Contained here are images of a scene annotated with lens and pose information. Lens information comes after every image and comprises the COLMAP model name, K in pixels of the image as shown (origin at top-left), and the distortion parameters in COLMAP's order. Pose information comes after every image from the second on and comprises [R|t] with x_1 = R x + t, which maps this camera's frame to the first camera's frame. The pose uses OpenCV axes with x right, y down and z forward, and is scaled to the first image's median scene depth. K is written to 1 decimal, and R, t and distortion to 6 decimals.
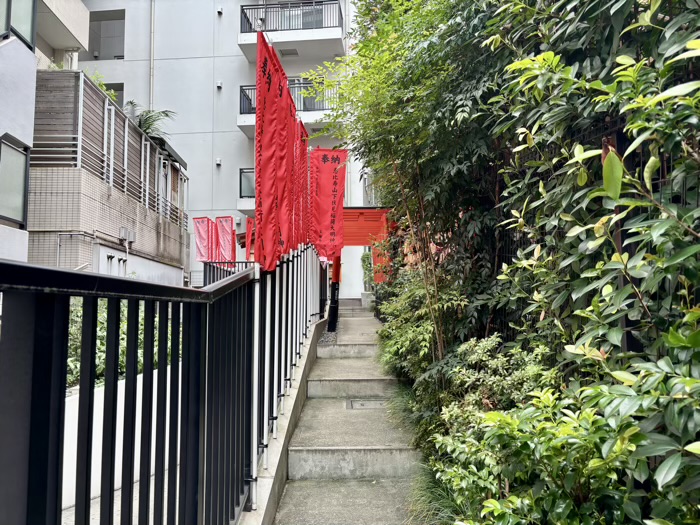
lens RADIAL K [[530.8, 0, 346.5], [0, 530.8, 265.1], [0, 0, 1]] dist [0.082218, -0.112214]
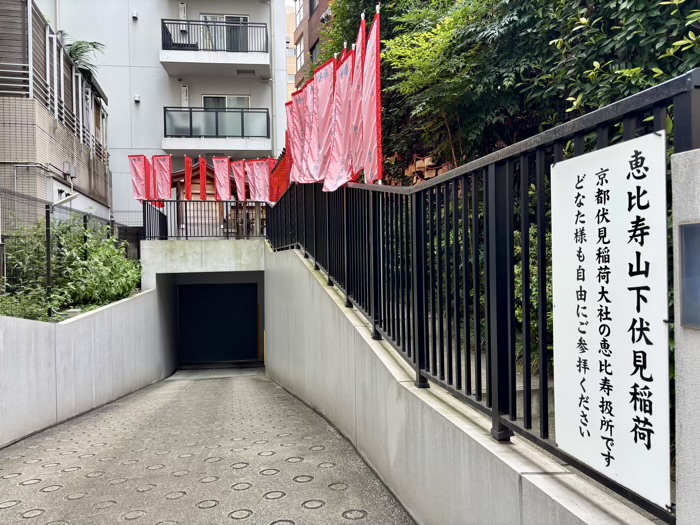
lens RADIAL K [[530.8, 0, 346.5], [0, 530.8, 265.1], [0, 0, 1]] dist [0.082218, -0.112214]
pose [[0.978137, -0.006287, 0.207866, -0.126622], [-0.013228, 0.995638, 0.092360, 0.021840], [-0.207540, -0.093090, 0.973787, -0.096893]]
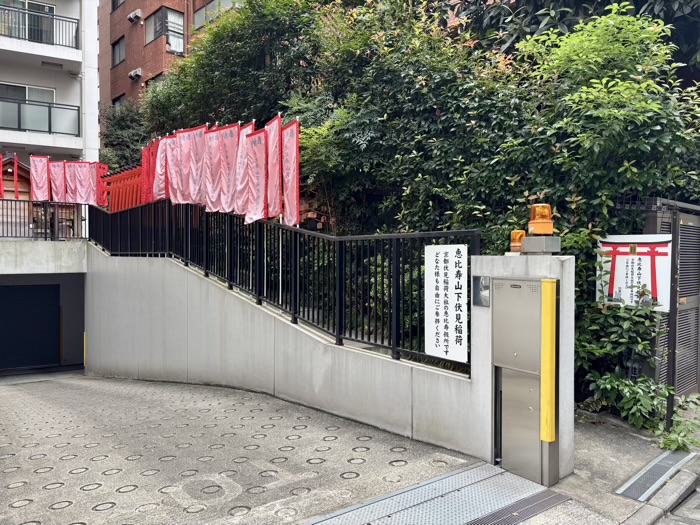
lens RADIAL K [[530.8, 0, 346.5], [0, 530.8, 265.1], [0, 0, 1]] dist [0.082218, -0.112214]
pose [[0.817078, 0.003151, 0.576518, -0.304522], [-0.060007, 0.995018, 0.079607, -0.005527], [-0.573395, -0.099641, 0.813197, -0.239692]]
